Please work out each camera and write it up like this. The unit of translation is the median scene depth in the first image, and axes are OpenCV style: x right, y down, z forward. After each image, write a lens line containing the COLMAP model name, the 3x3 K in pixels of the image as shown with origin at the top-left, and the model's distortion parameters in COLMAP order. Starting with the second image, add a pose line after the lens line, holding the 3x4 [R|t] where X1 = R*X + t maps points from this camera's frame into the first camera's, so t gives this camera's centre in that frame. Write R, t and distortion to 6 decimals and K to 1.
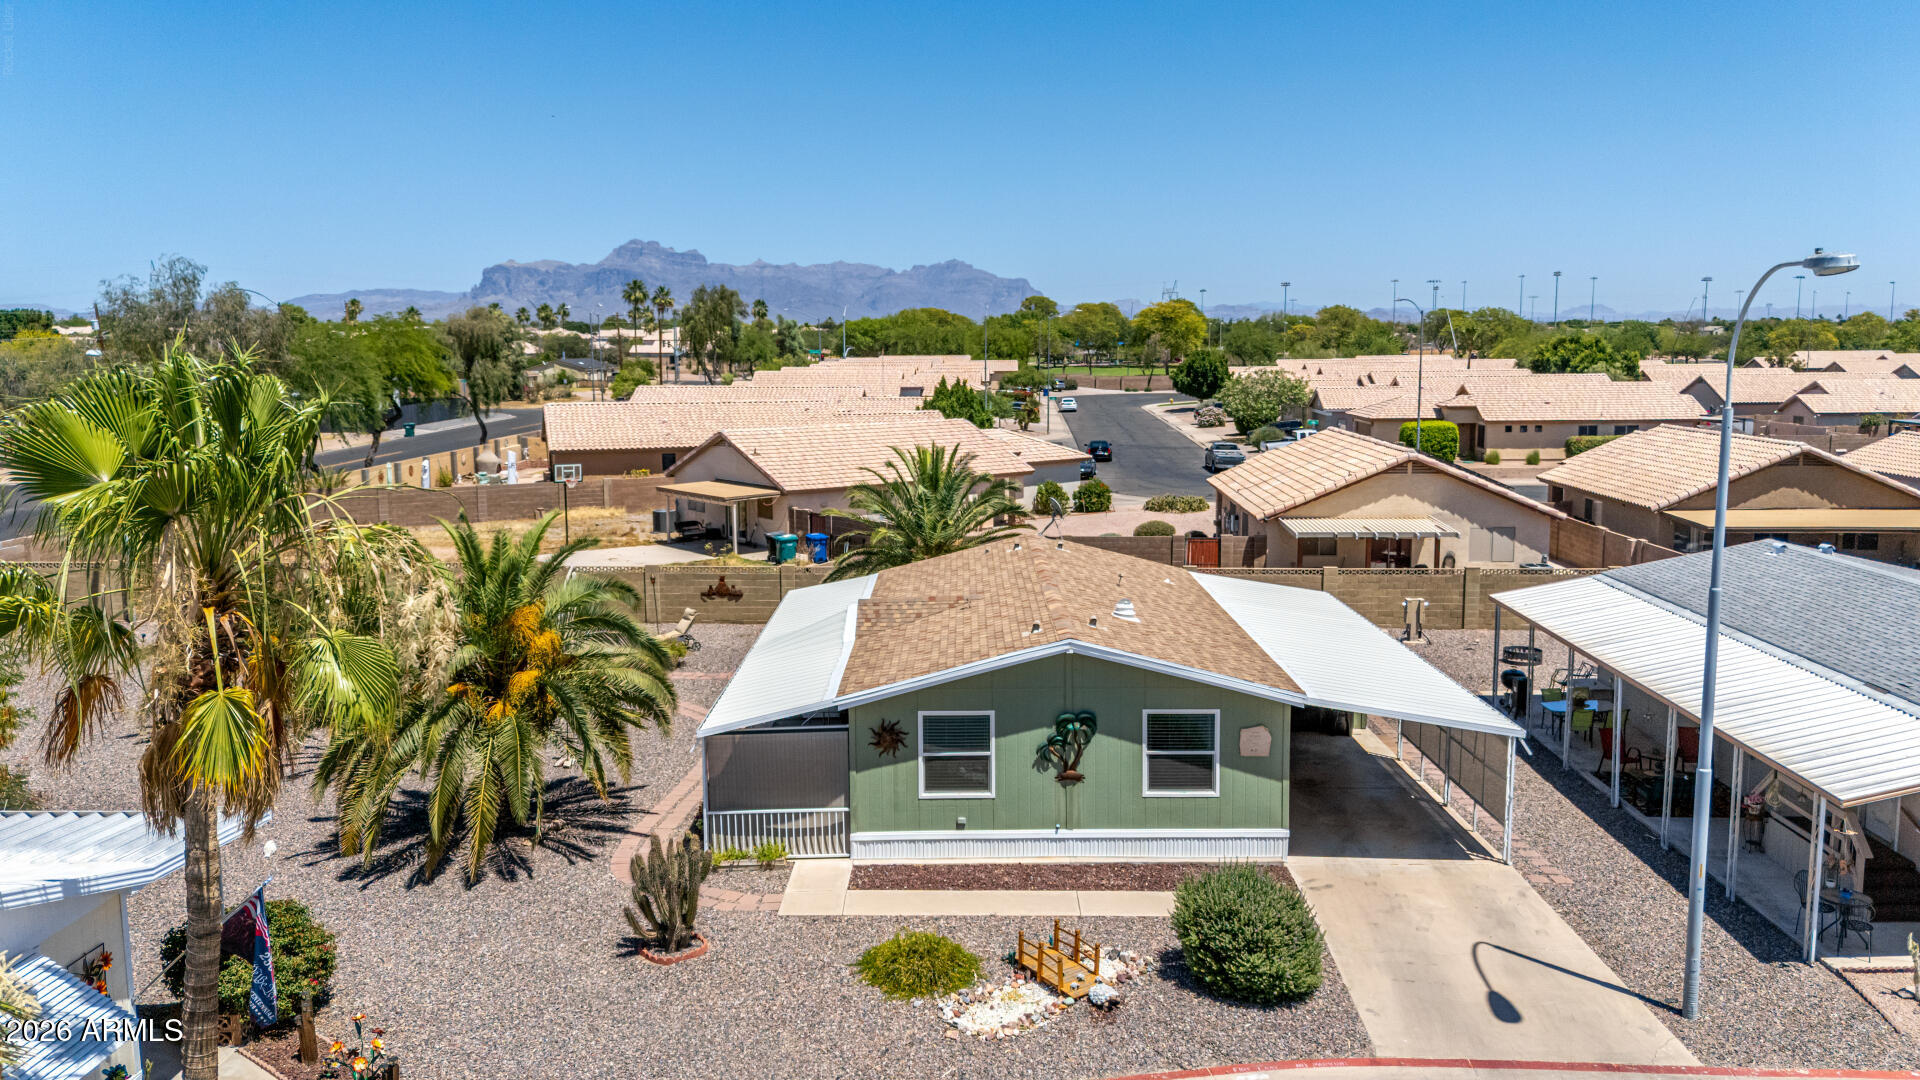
lens RADIAL K [[1471.5, 0, 970.3], [0, 1471.5, 541.9], [0, 0, 1]] dist [0.080936, -0.099001]
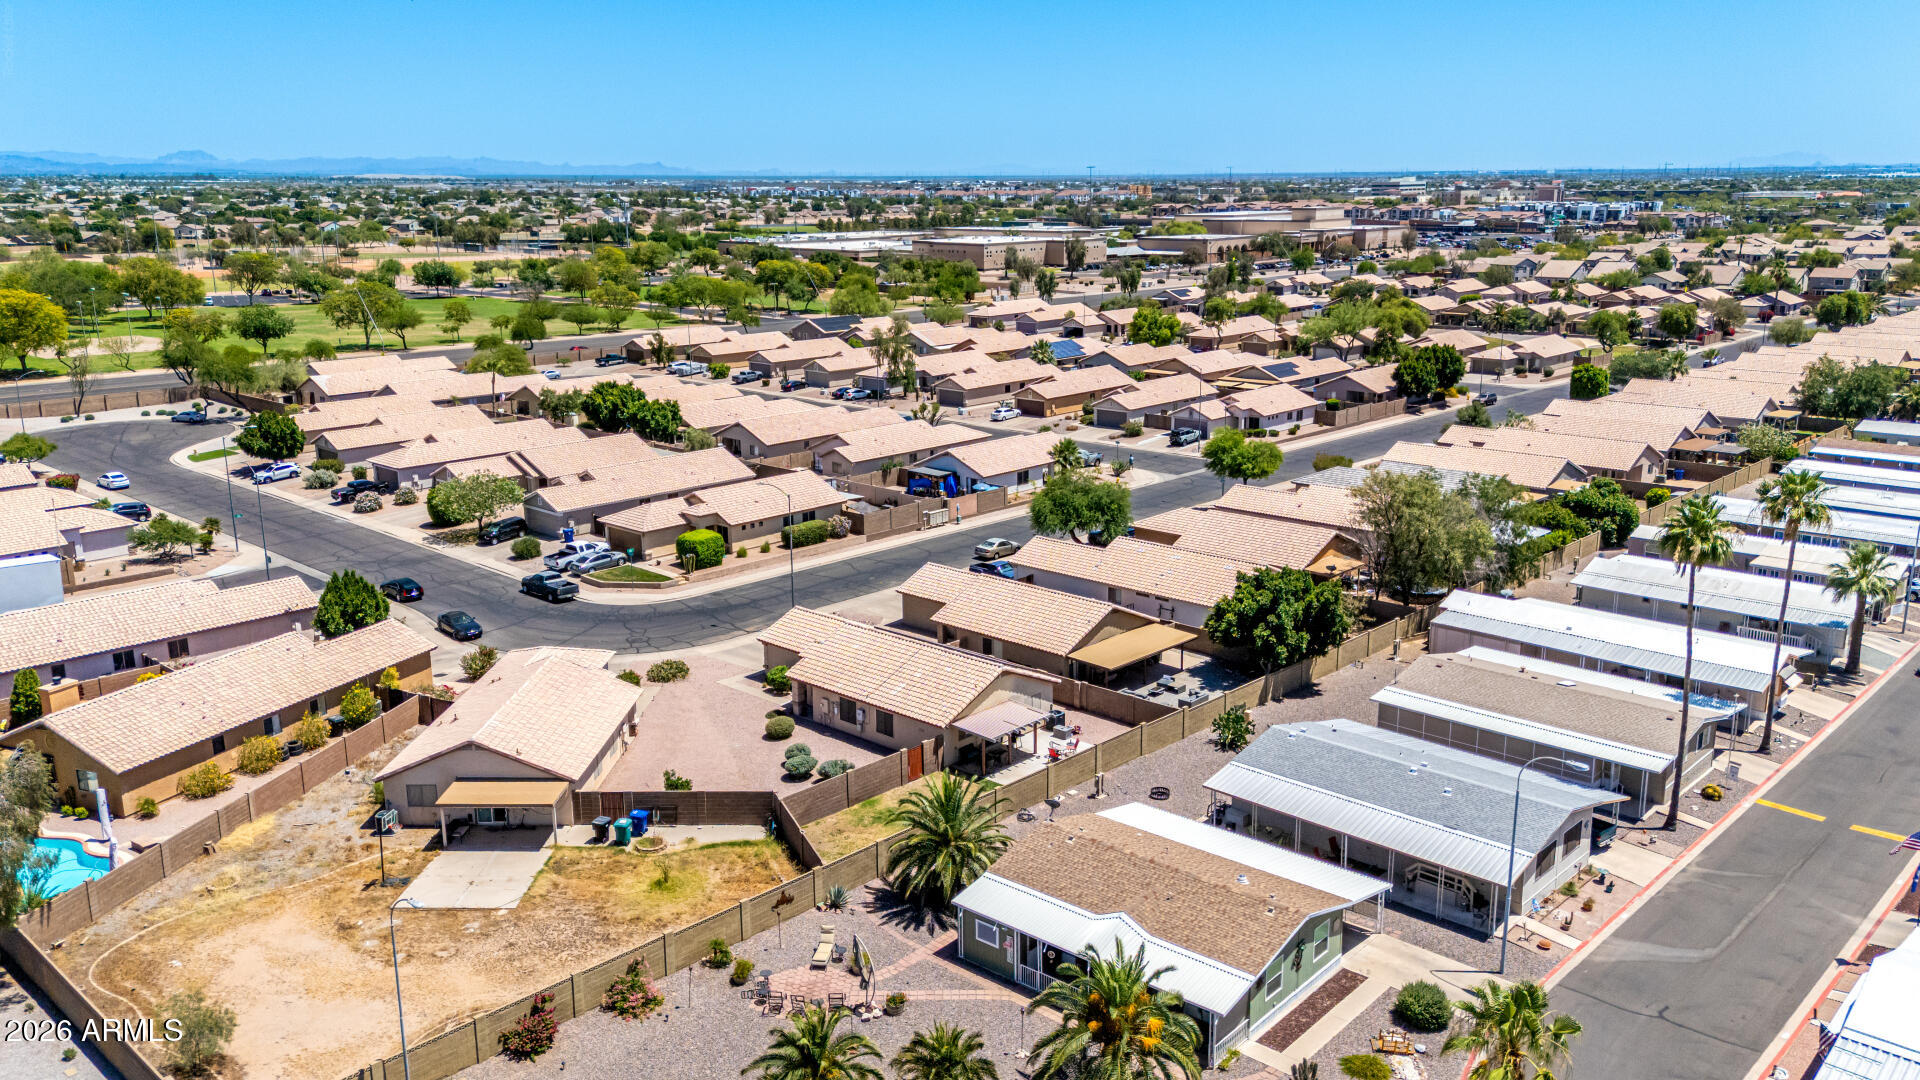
lens RADIAL K [[1504.3, 0, 960.0], [0, 1504.3, 540.0], [0, 0, 1]] dist [0.088329, -0.086251]
pose [[0.657818, -0.178199, 0.731793, -1.825904], [0.107645, 0.983877, 0.142821, -0.859539], [-0.745445, -0.015176, 0.666395, -0.184341]]
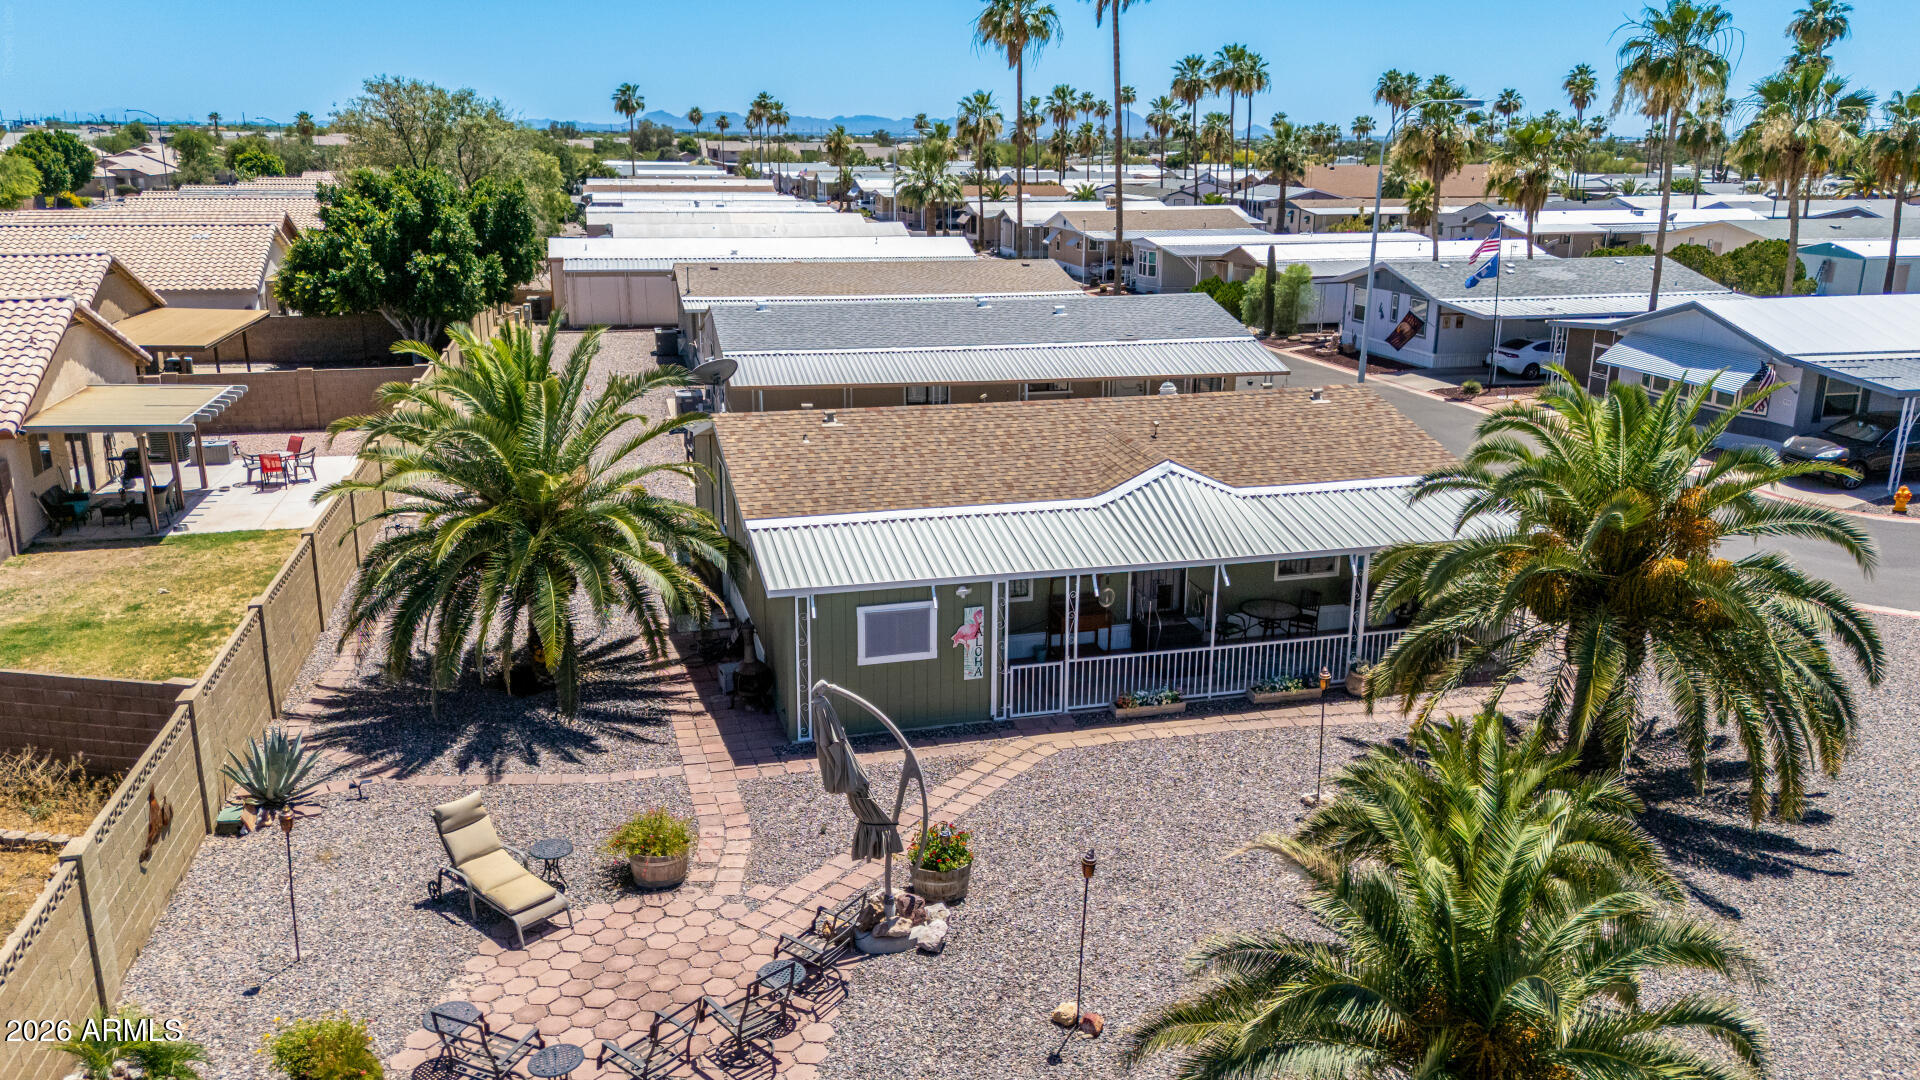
lens RADIAL K [[1442.8, 0, 975.4], [0, 1442.8, 531.9], [0, 0, 1]] dist [0.072272, -0.062144]
pose [[-0.279530, -0.252285, 0.926399, -0.939377], [0.125416, 0.947001, 0.295738, -0.206055], [-0.951910, 0.198853, -0.233075, 1.482573]]
